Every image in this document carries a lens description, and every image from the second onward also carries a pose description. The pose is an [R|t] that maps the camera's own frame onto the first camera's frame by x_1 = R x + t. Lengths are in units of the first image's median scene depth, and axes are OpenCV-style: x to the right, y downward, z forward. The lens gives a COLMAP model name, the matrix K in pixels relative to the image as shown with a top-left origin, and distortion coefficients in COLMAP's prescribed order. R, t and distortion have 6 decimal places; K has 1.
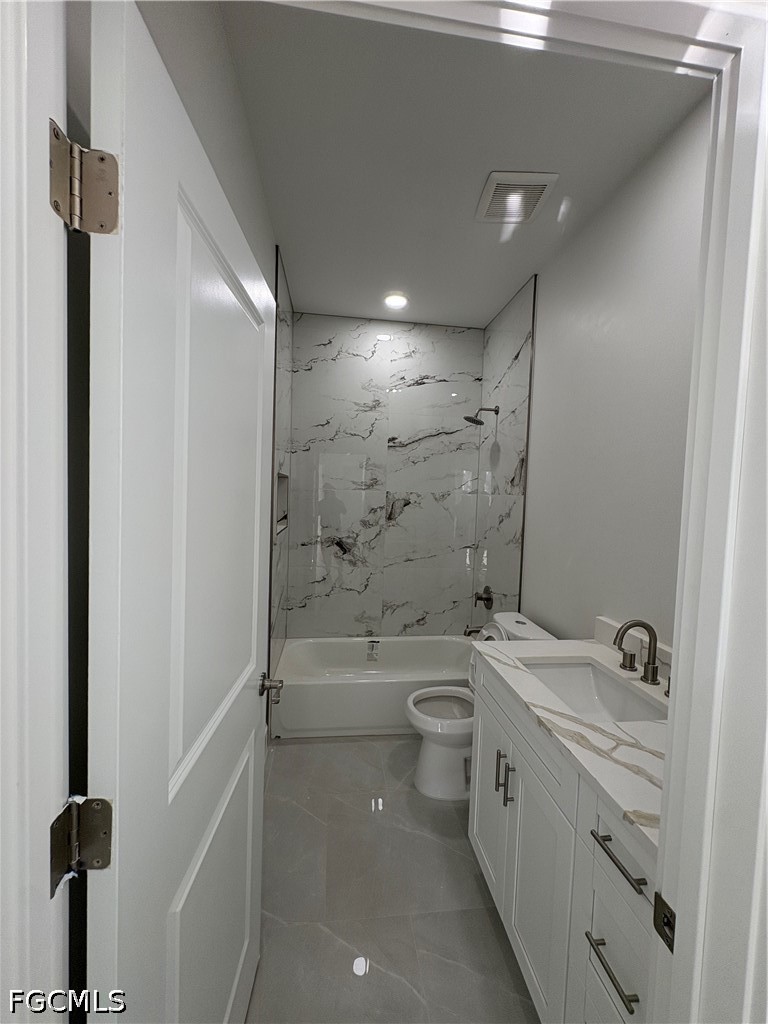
lens RADIAL K [[406.9, 0, 384.0], [0, 406.9, 512.0], [0, 0, 1]] dist [0.000804, 0.000035]
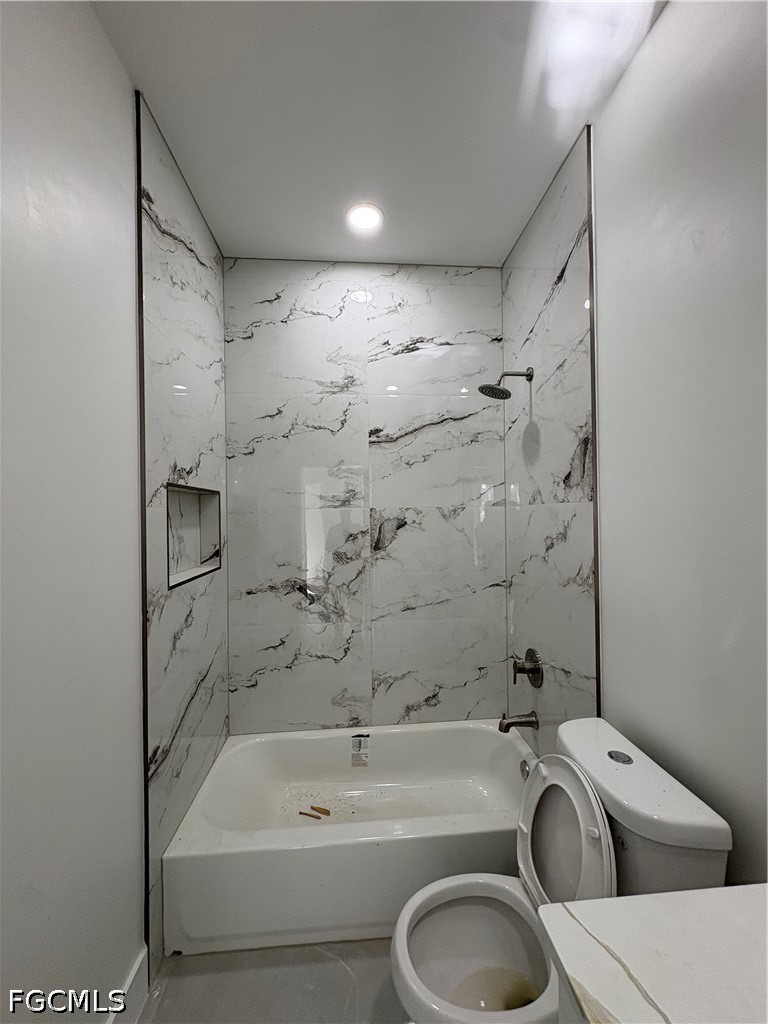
lens RADIAL K [[406.9, 0, 384.0], [0, 406.9, 512.0], [0, 0, 1]] dist [0.000804, 0.000035]
pose [[0.997847, -0.047877, -0.044822, 0.061387], [0.045515, 0.997593, -0.052307, -0.007904], [0.047218, 0.050154, 0.997625, 0.336303]]
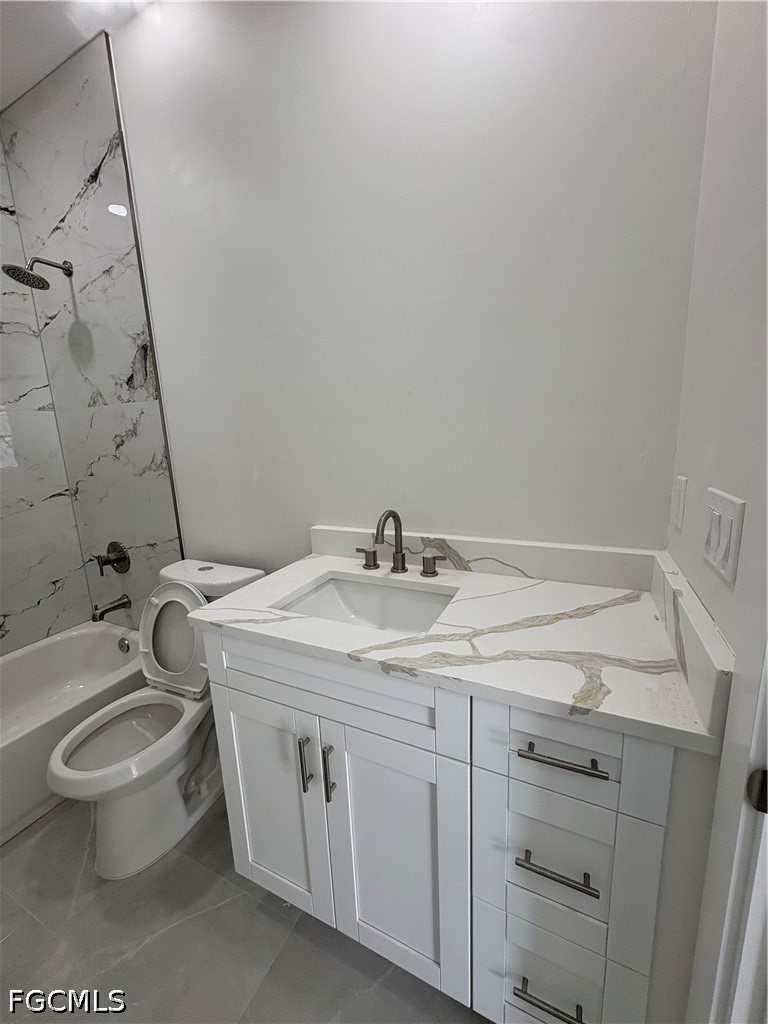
lens RADIAL K [[406.9, 0, 384.0], [0, 406.9, 512.0], [0, 0, 1]] dist [0.000804, 0.000035]
pose [[0.540104, -0.218142, 0.812836, -0.049954], [0.099261, 0.975594, 0.195866, 0.040001], [-0.835725, -0.025105, 0.548575, 0.223887]]
